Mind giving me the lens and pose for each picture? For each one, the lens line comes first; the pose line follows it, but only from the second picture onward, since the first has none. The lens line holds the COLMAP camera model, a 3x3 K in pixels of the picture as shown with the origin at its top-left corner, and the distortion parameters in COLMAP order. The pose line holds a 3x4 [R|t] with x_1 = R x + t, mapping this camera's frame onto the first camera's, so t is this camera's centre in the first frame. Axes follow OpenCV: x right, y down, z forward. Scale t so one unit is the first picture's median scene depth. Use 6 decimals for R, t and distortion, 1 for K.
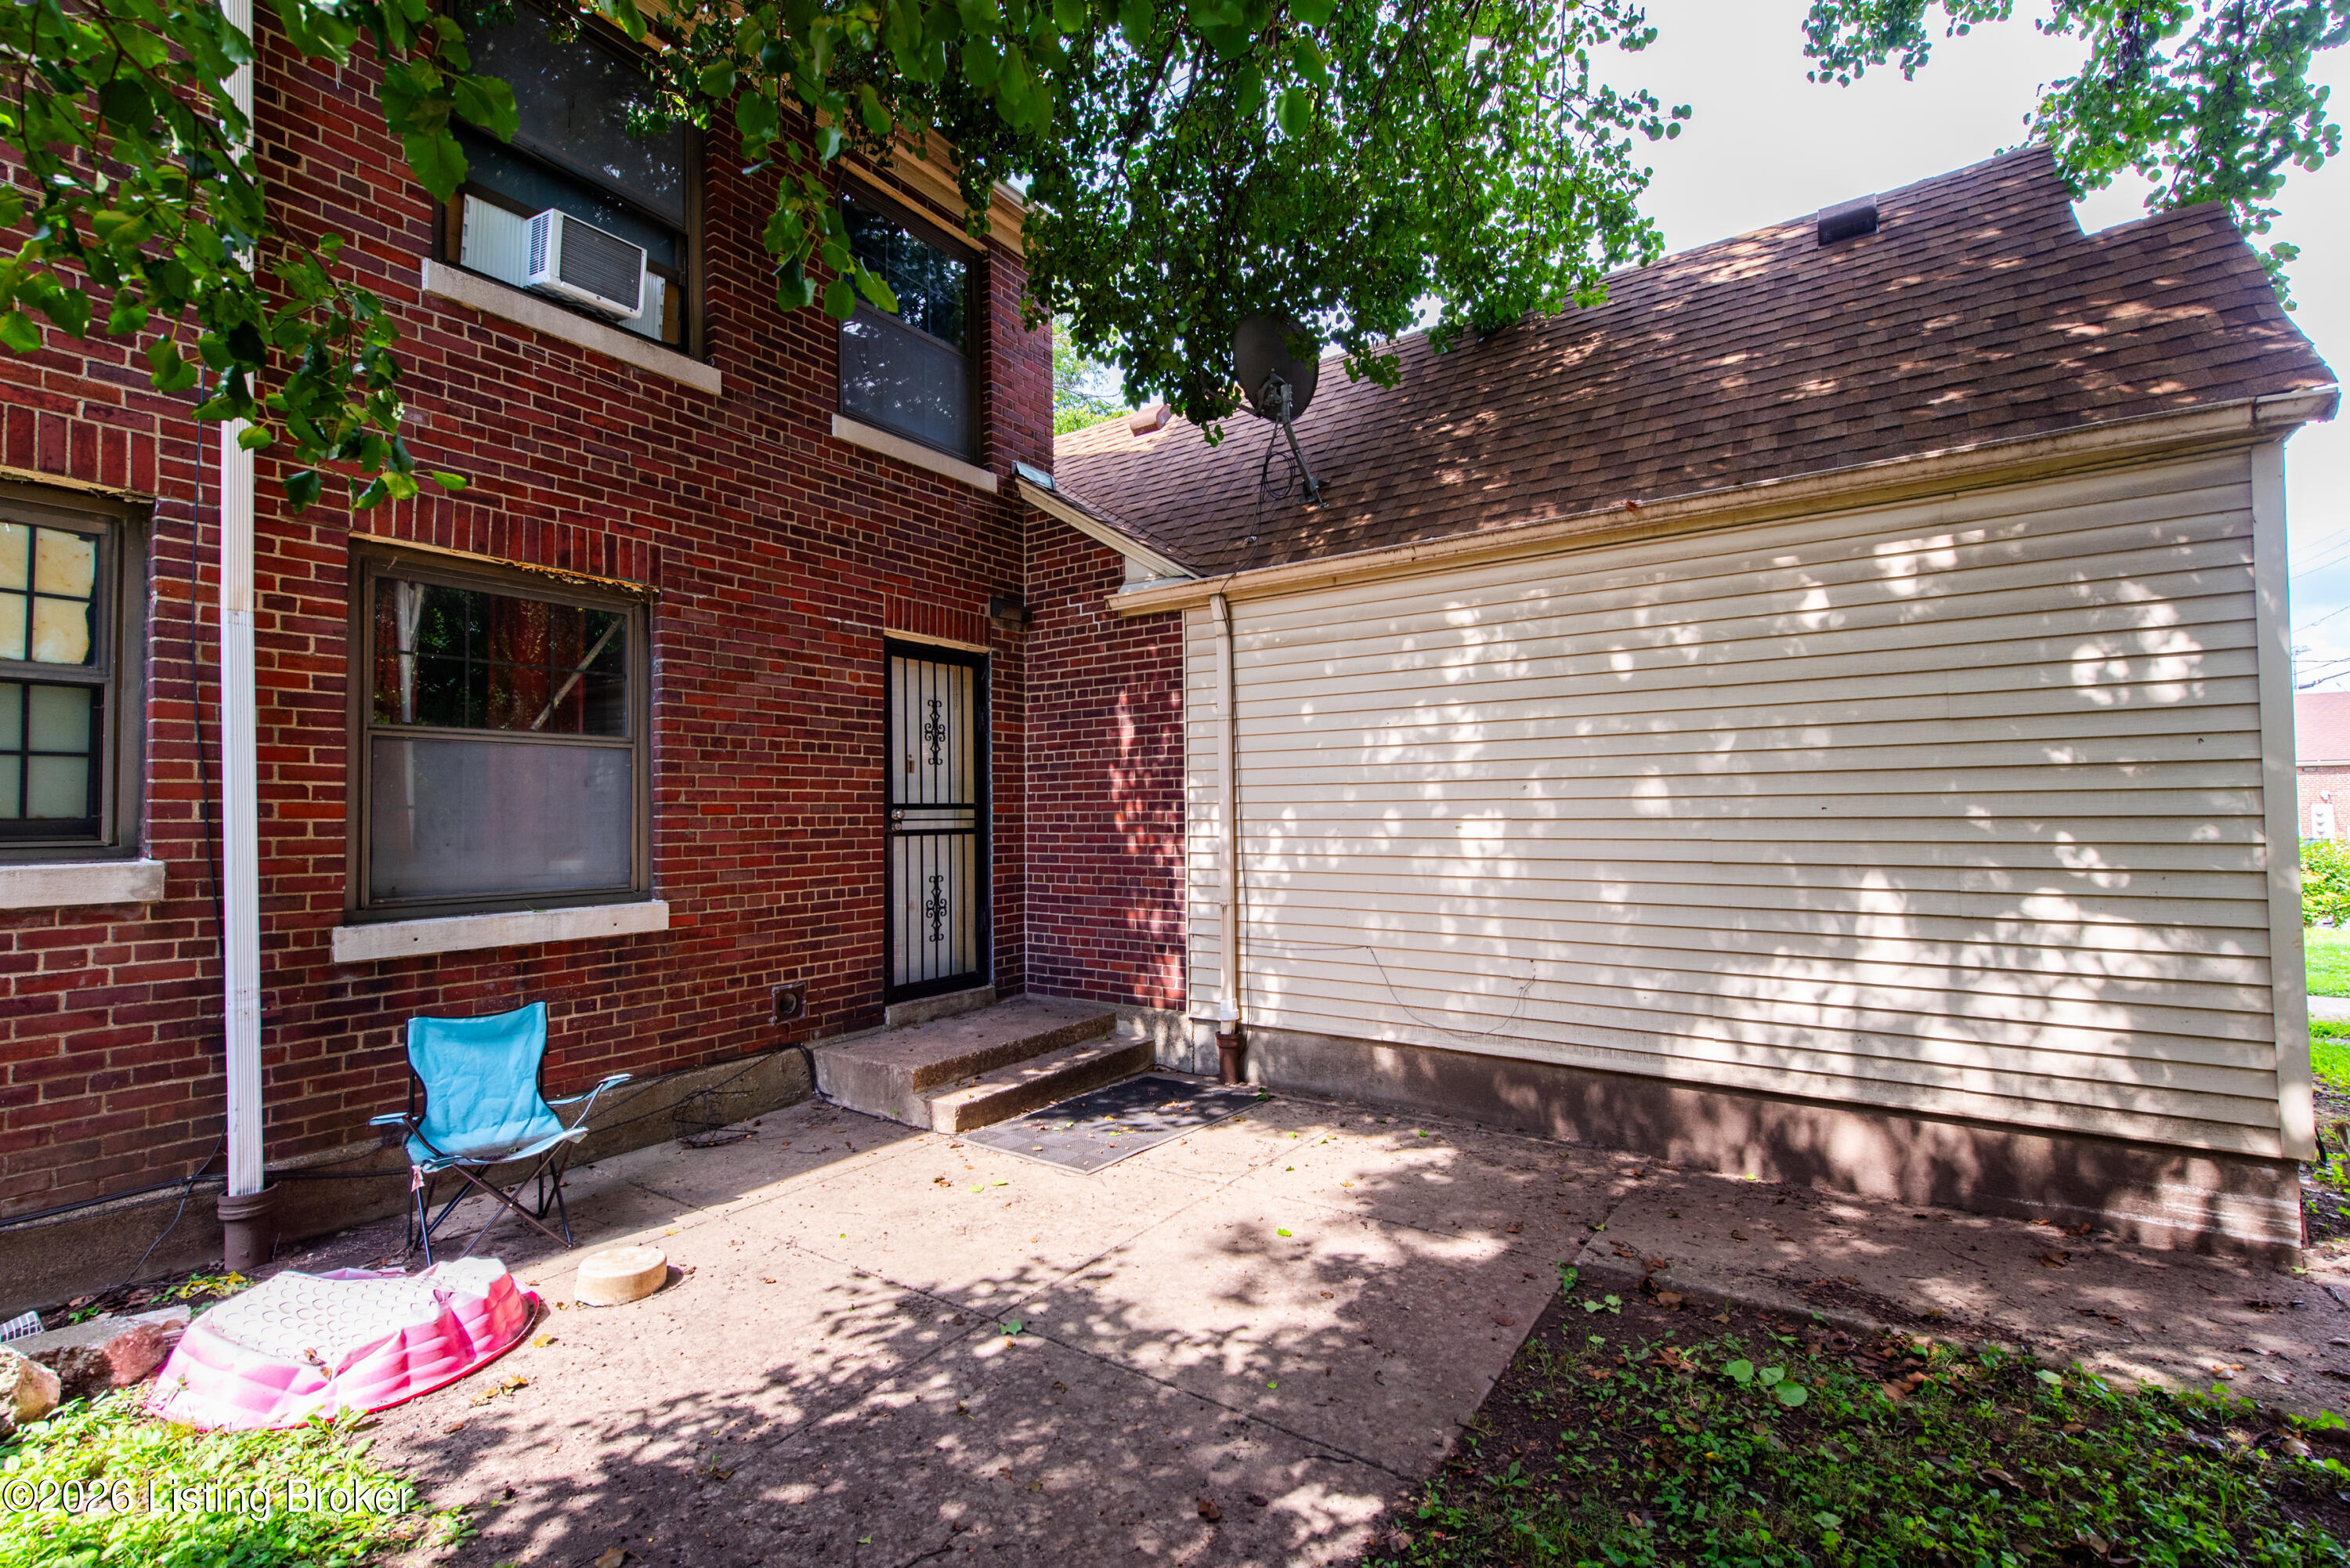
lens RADIAL K [[1013.0, 0, 1176.1], [0, 1013.0, 786.5], [0, 0, 1]] dist [0.016755, -0.000610]
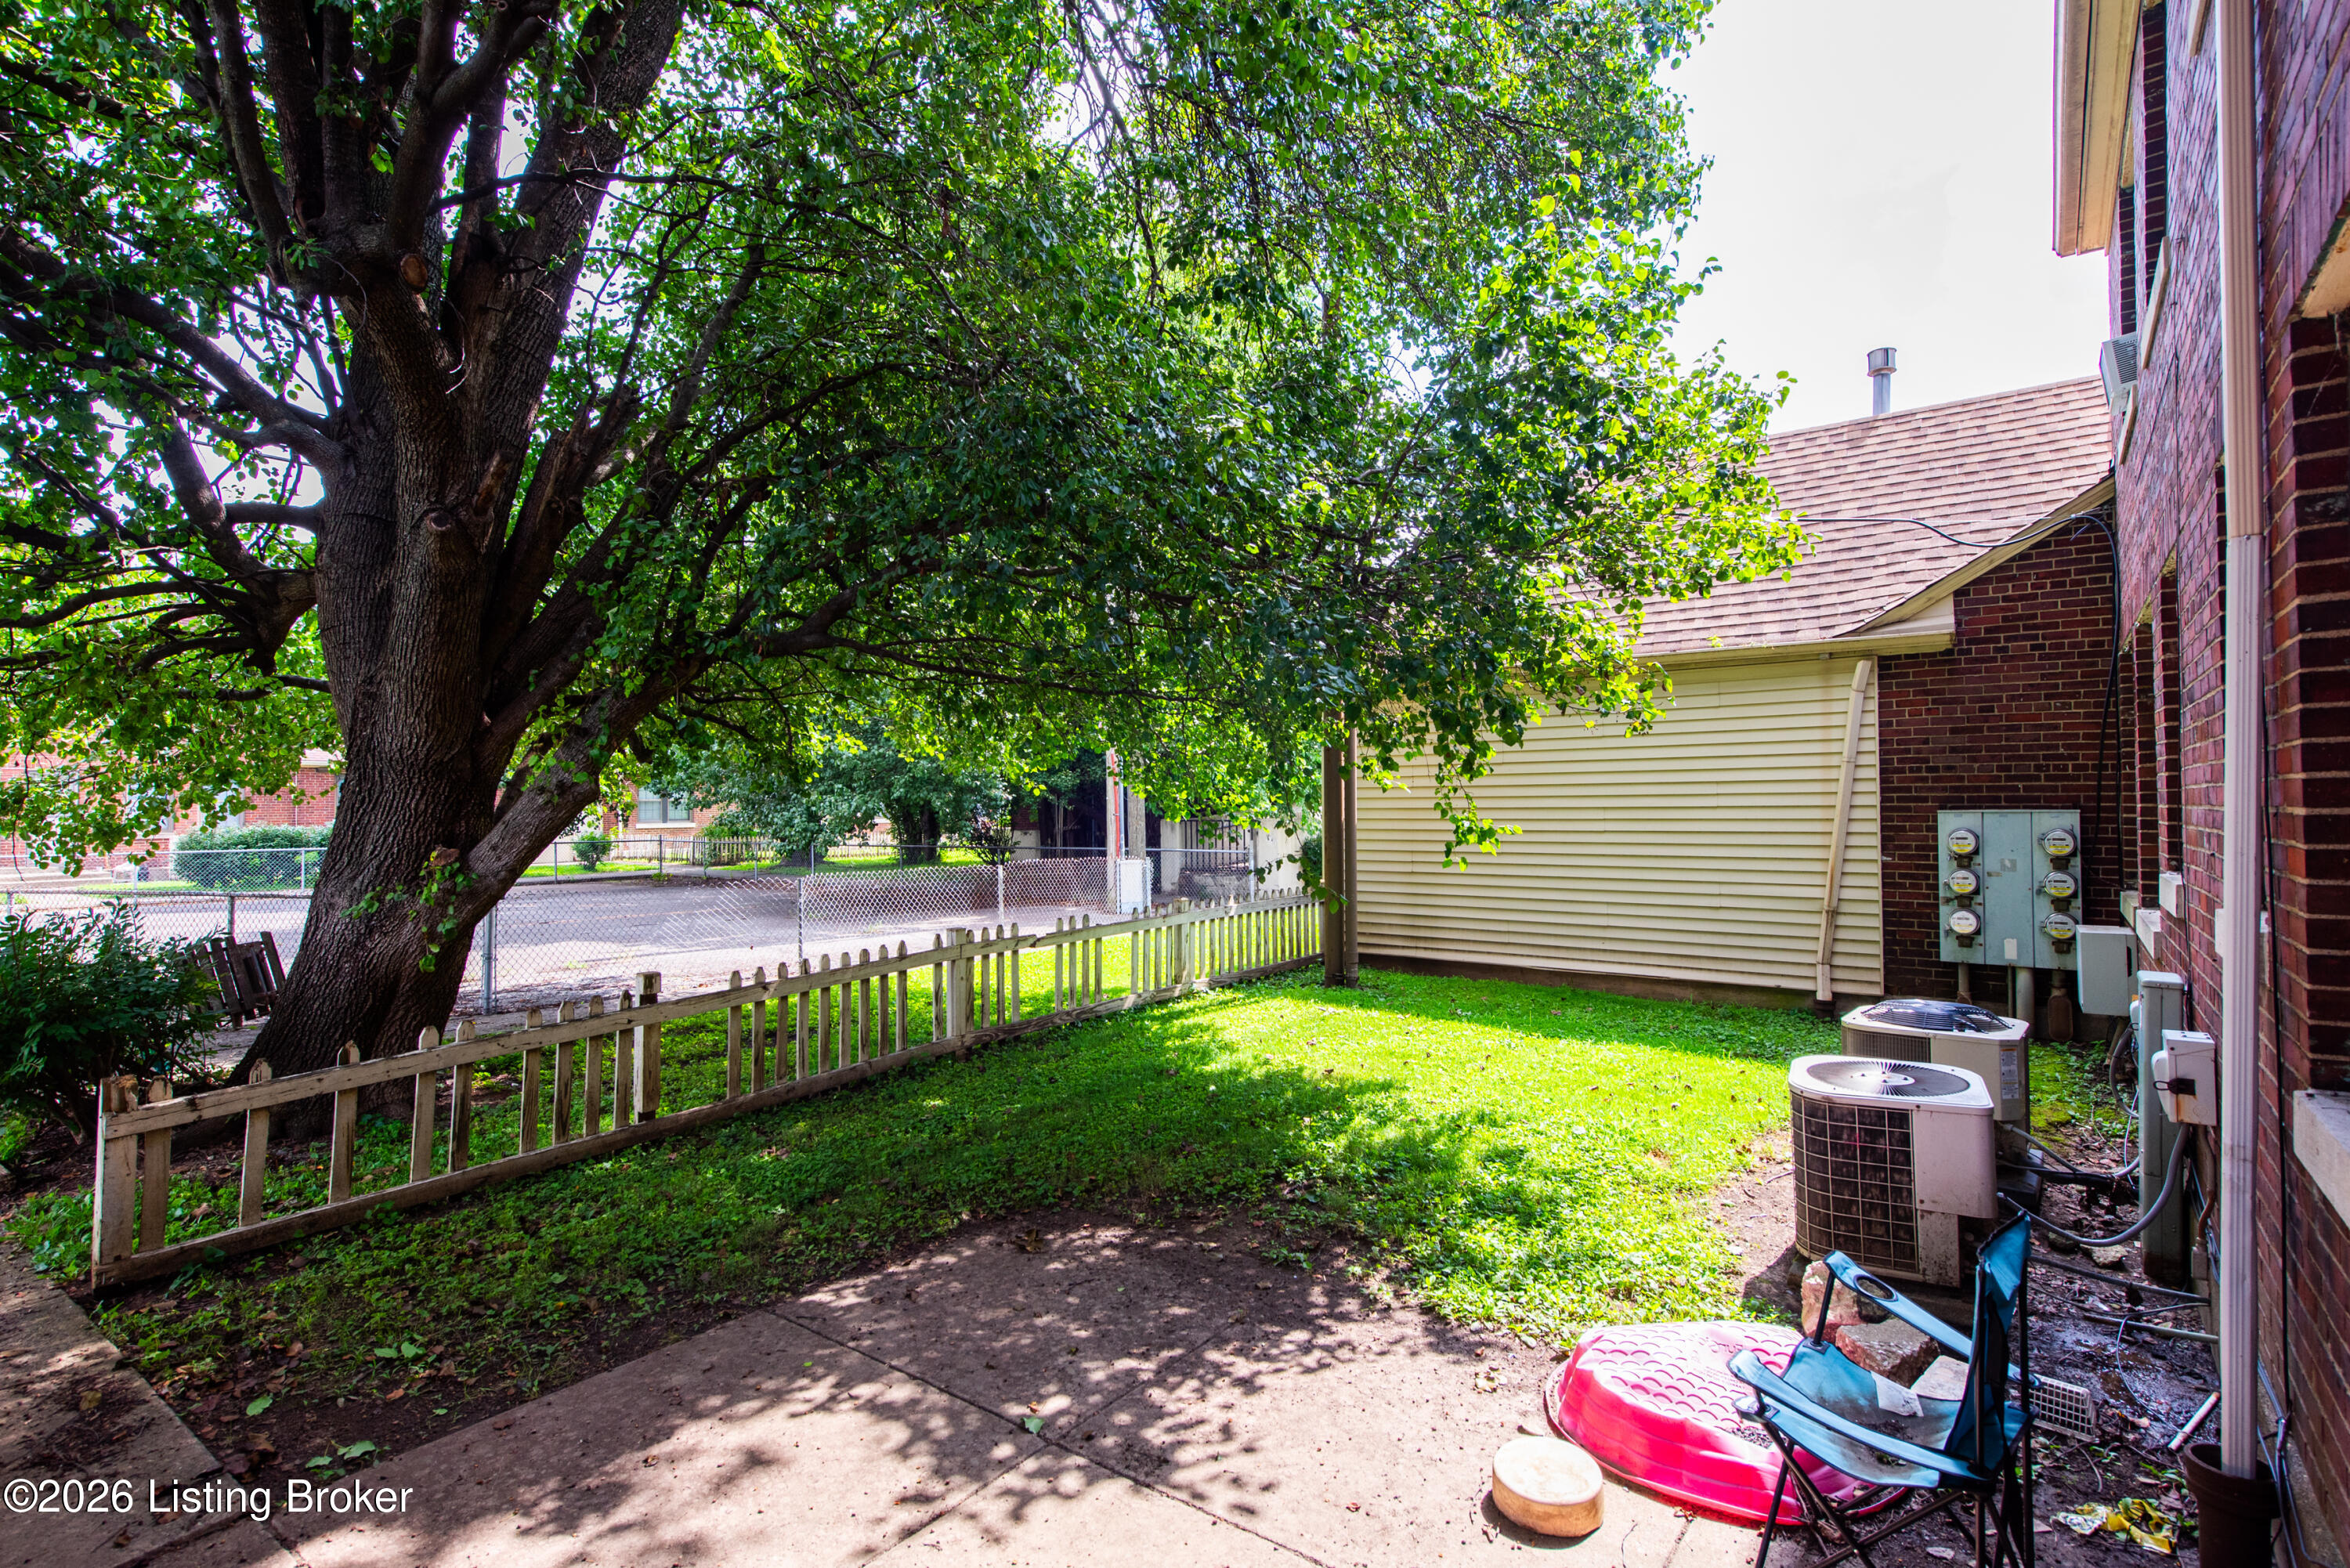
lens RADIAL K [[1143.4, 0, 1178.6], [0, 1143.4, 789.7], [0, 0, 1]] dist [0.002624, -0.000569]
pose [[-0.999260, 0.017228, 0.034402, -0.264958], [0.015600, 0.998771, -0.047038, 0.004962], [-0.035170, -0.046466, -0.998301, 1.611928]]
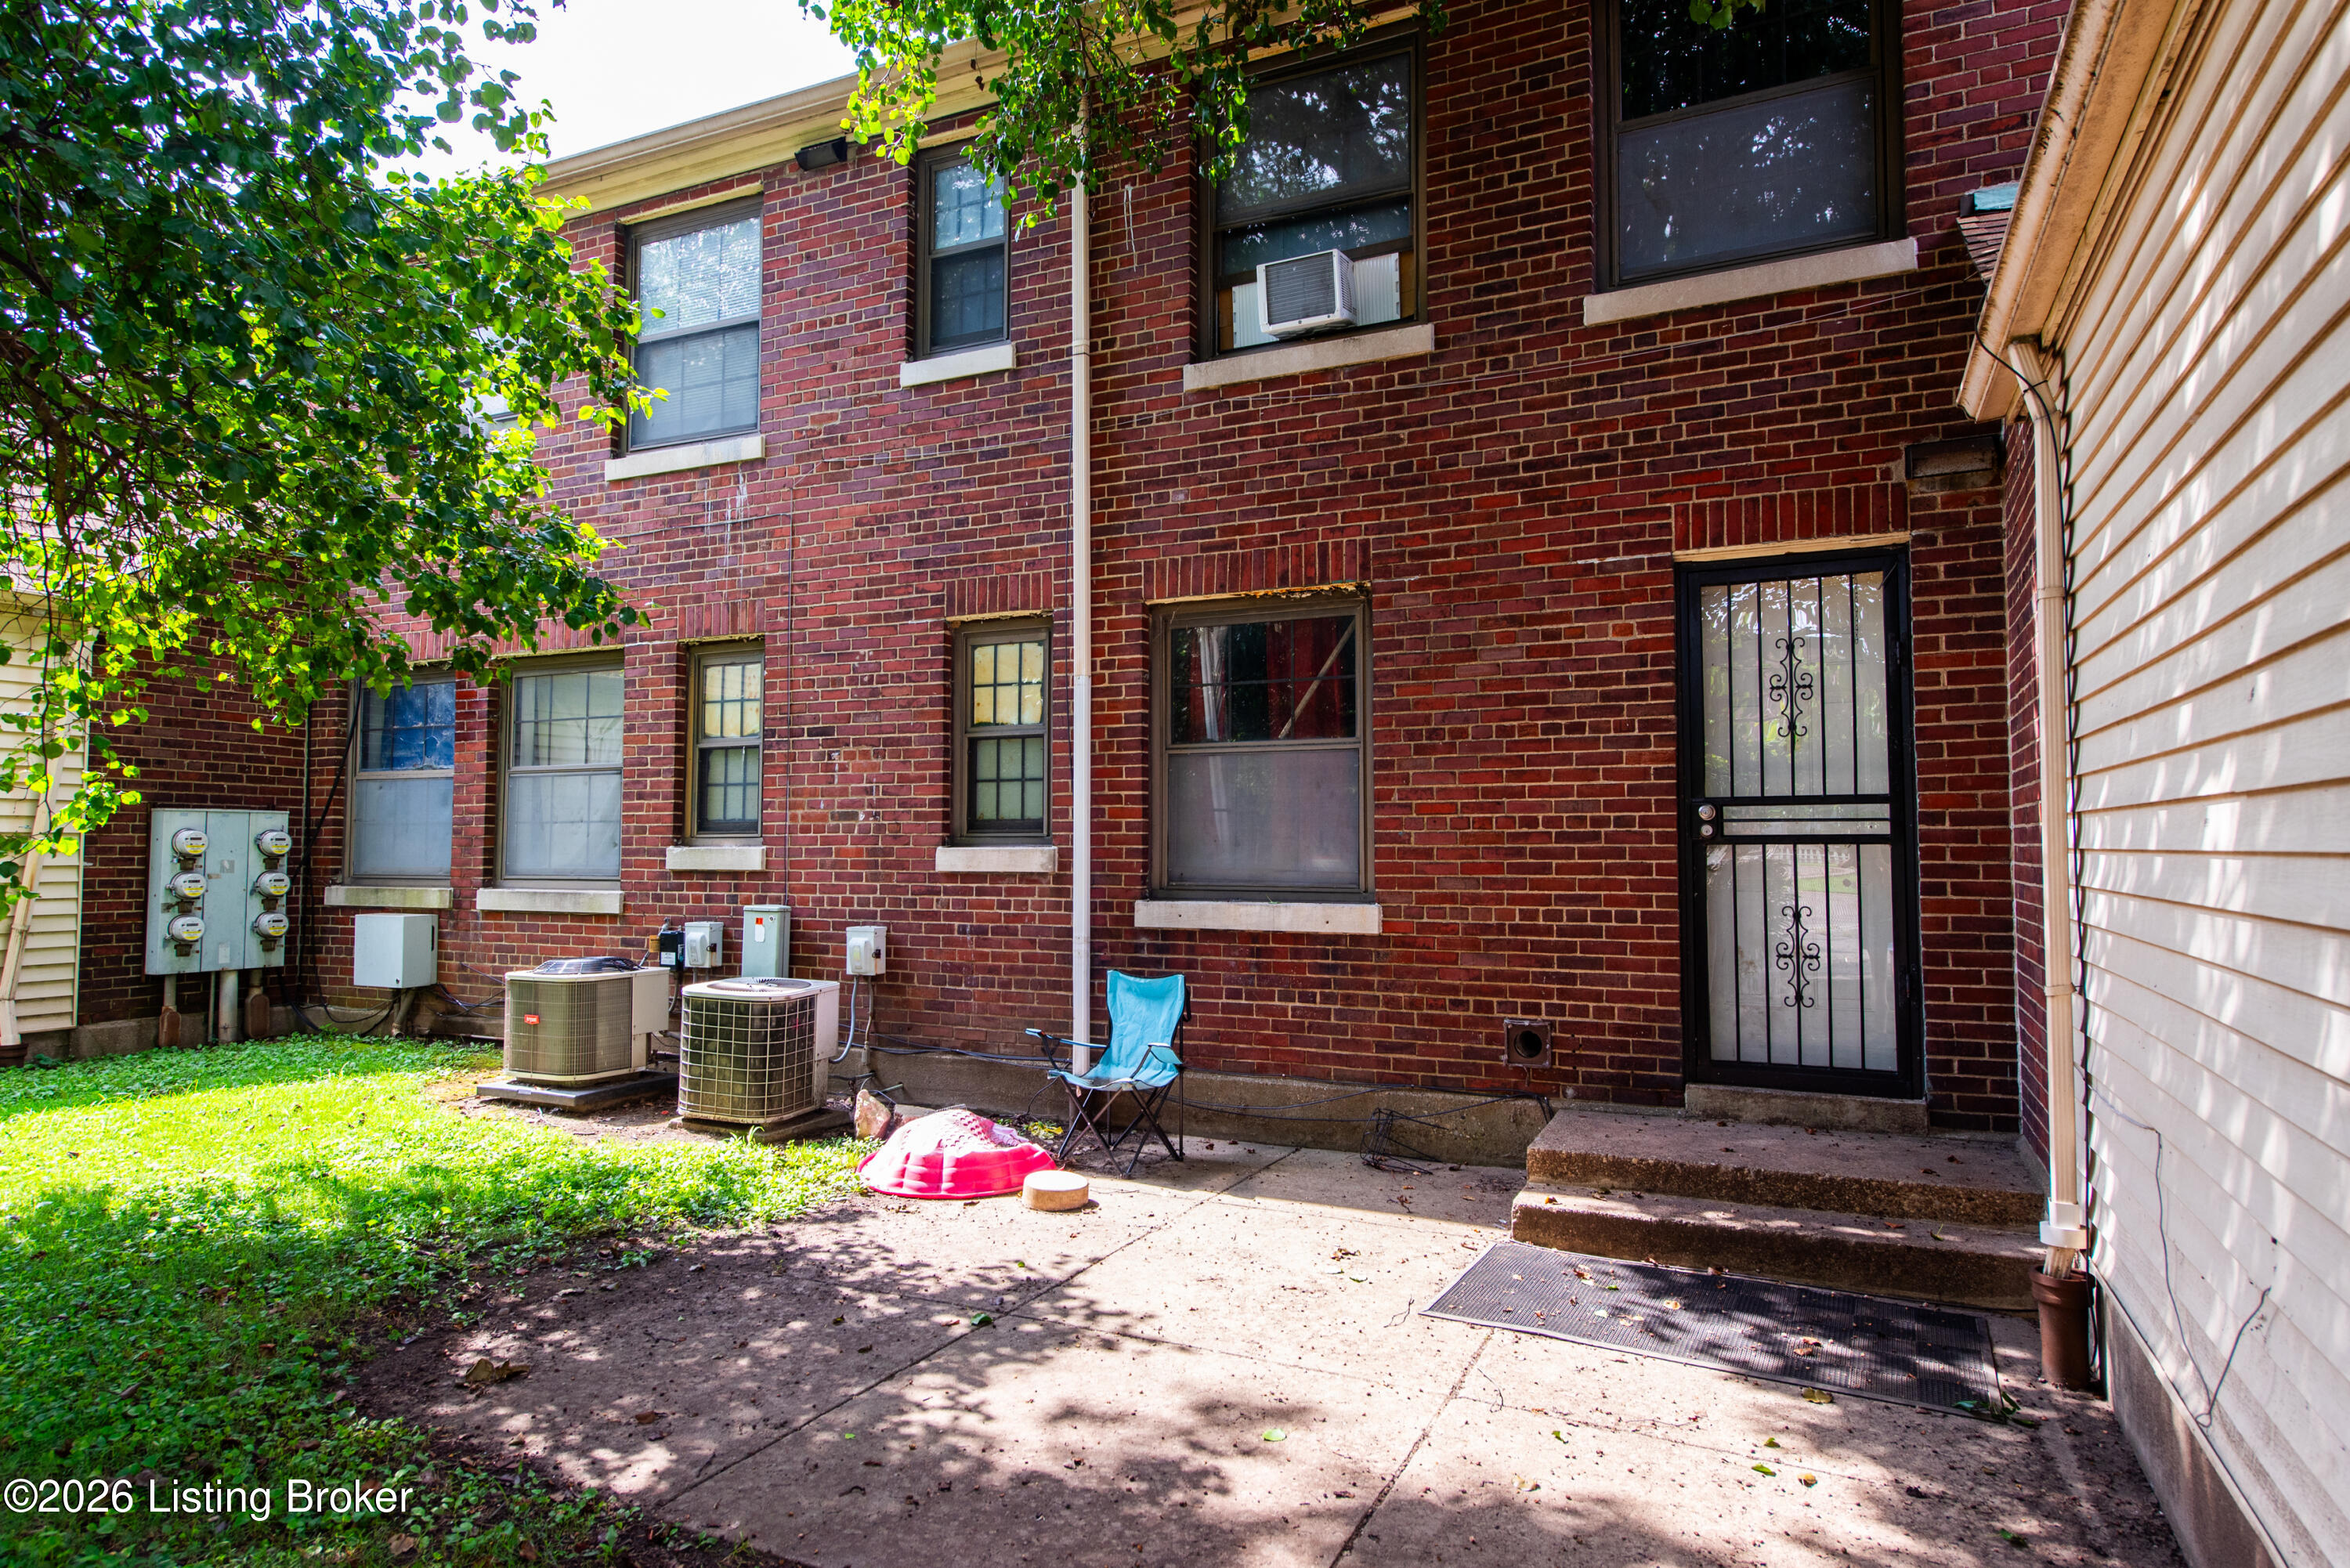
lens RADIAL K [[1369.1, 0, 1175.6], [0, 1369.1, 782.6], [0, 0, 1]] dist [0.028888, -0.000649]
pose [[0.157712, -0.036480, -0.986811, 0.945558], [0.026917, 0.999105, -0.032632, 0.043813], [0.987118, -0.021416, 0.158553, 0.766643]]
